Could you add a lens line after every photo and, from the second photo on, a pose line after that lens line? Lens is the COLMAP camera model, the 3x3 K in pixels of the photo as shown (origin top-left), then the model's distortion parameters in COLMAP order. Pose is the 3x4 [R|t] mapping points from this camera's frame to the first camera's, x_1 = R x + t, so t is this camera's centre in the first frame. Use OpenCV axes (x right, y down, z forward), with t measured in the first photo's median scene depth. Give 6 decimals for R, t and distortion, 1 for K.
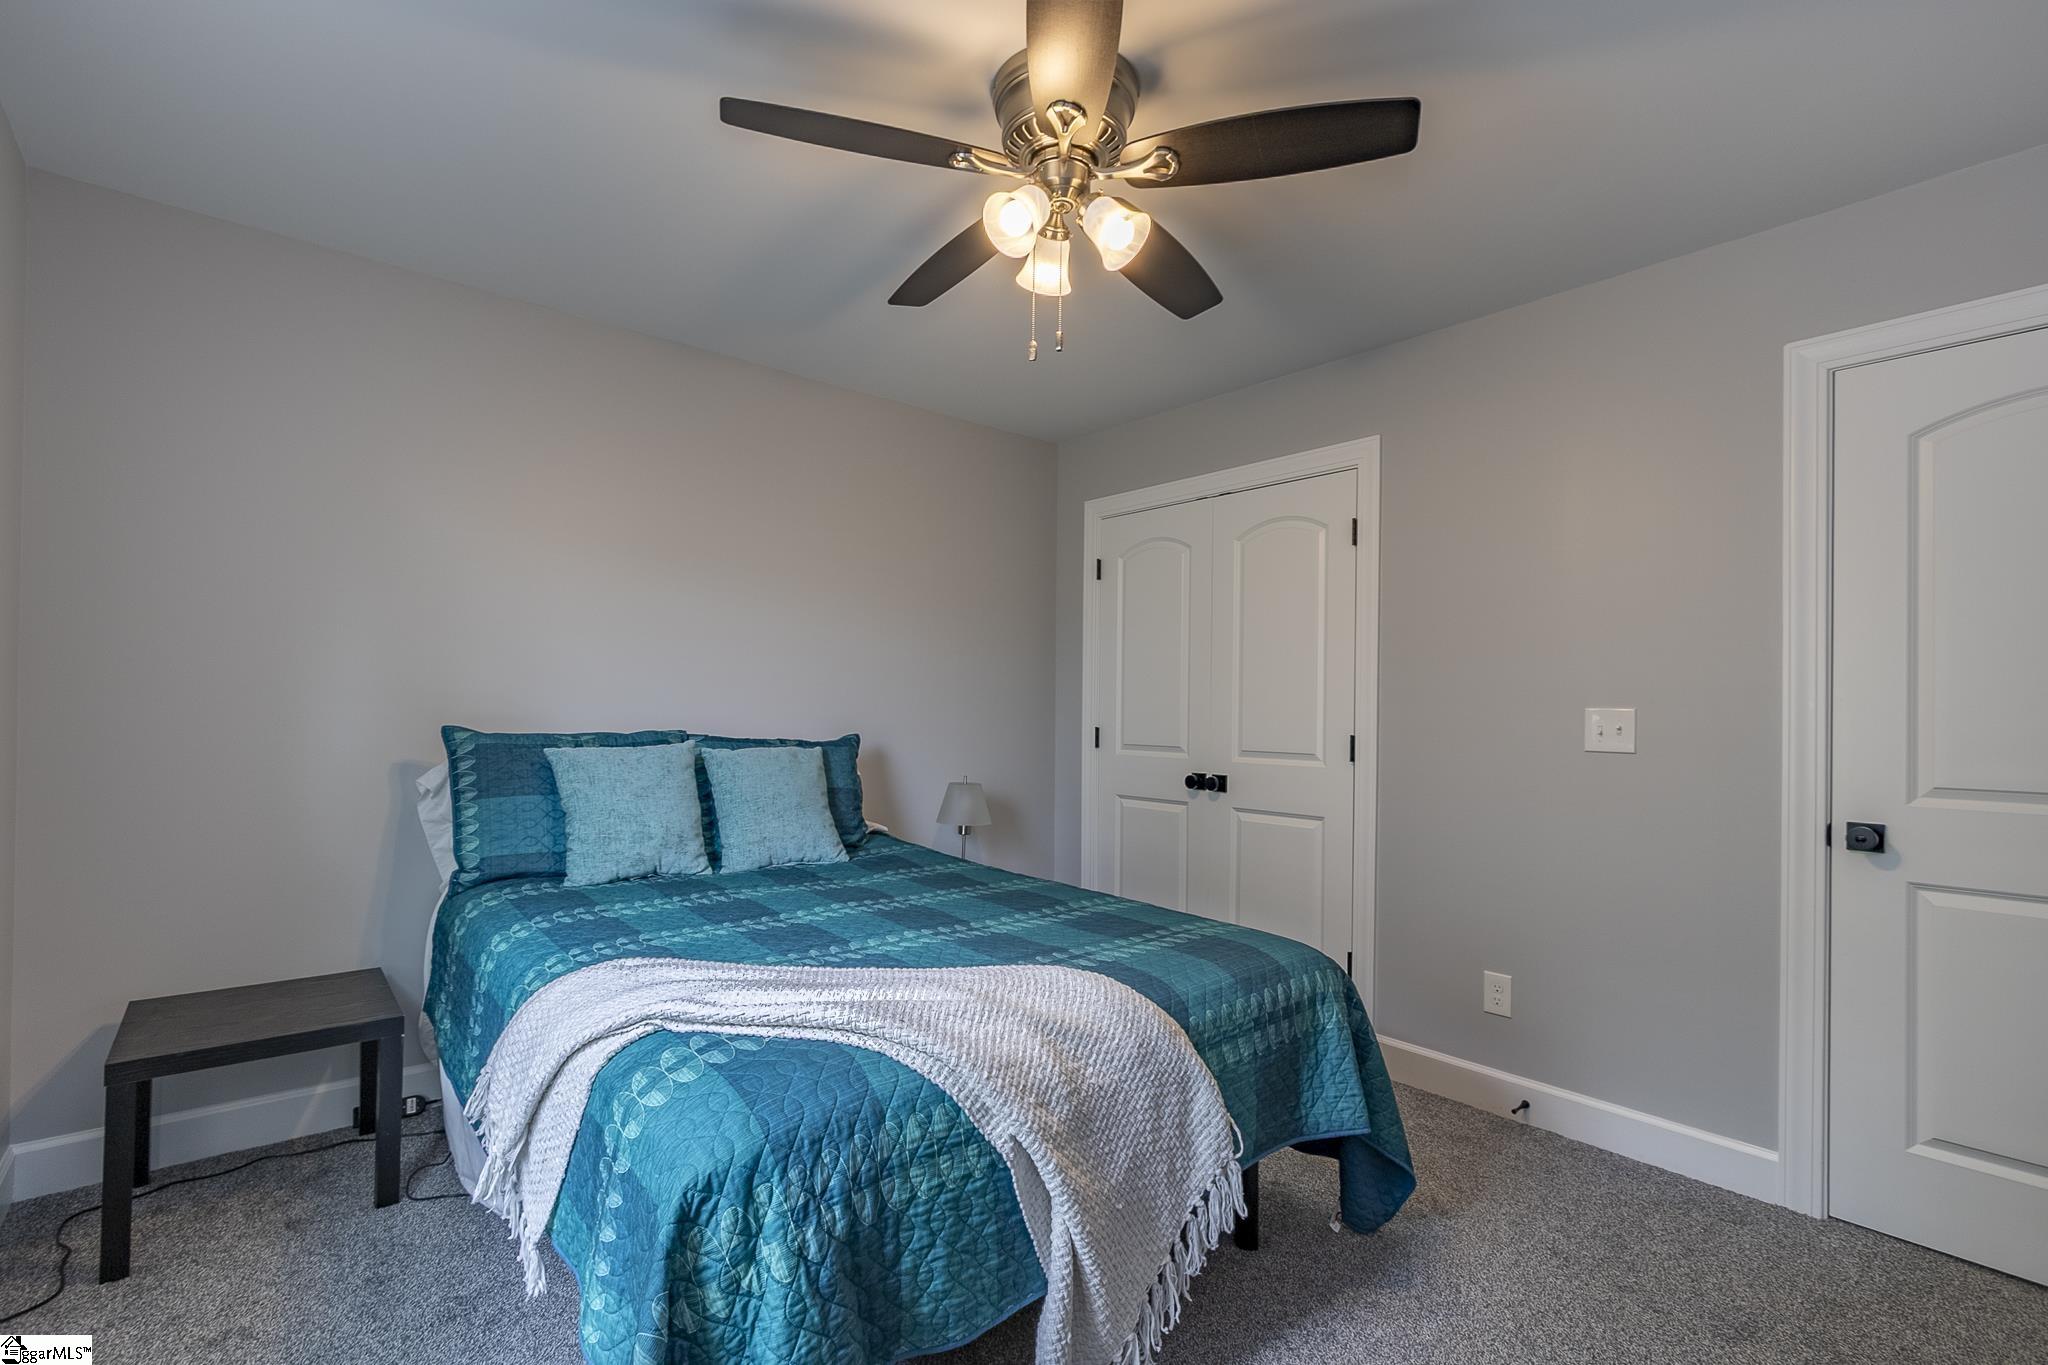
lens RADIAL K [[953.7, 0, 1024.4], [0, 953.7, 701.1], [0, 0, 1]] dist [-0.000319, 0.000040]
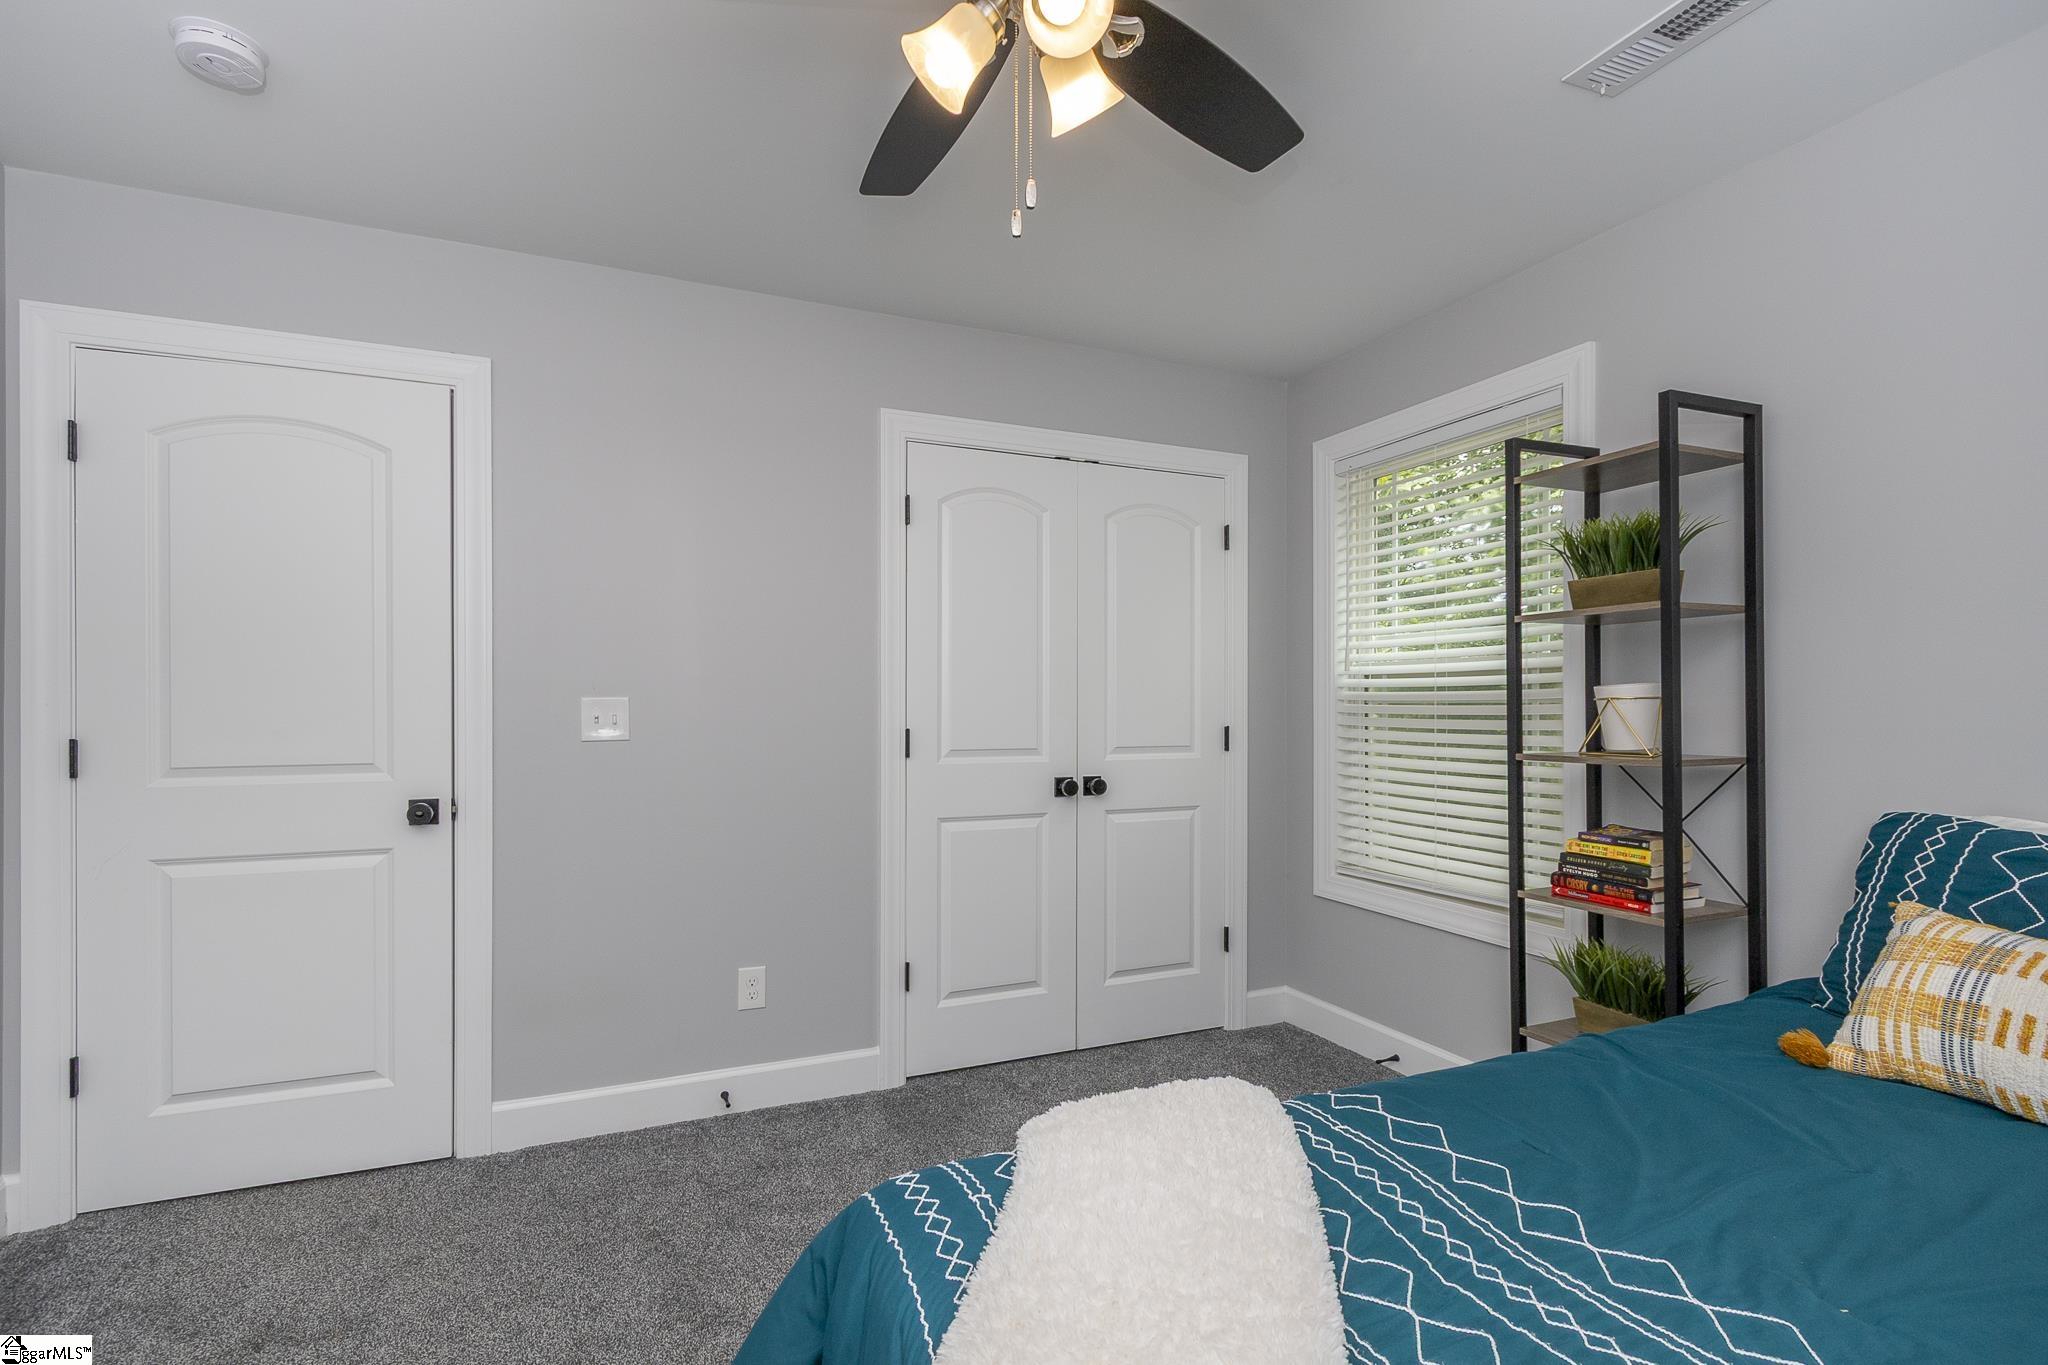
lens RADIAL K [[953.7, 0, 1024.4], [0, 953.7, 701.1], [0, 0, 1]] dist [-0.000319, 0.000040]
pose [[0.279191, -0.014339, 0.960129, -0.389620], [0.000985, 0.999892, 0.014647, -0.003101], [-0.960235, -0.003144, 0.279175, 0.484373]]
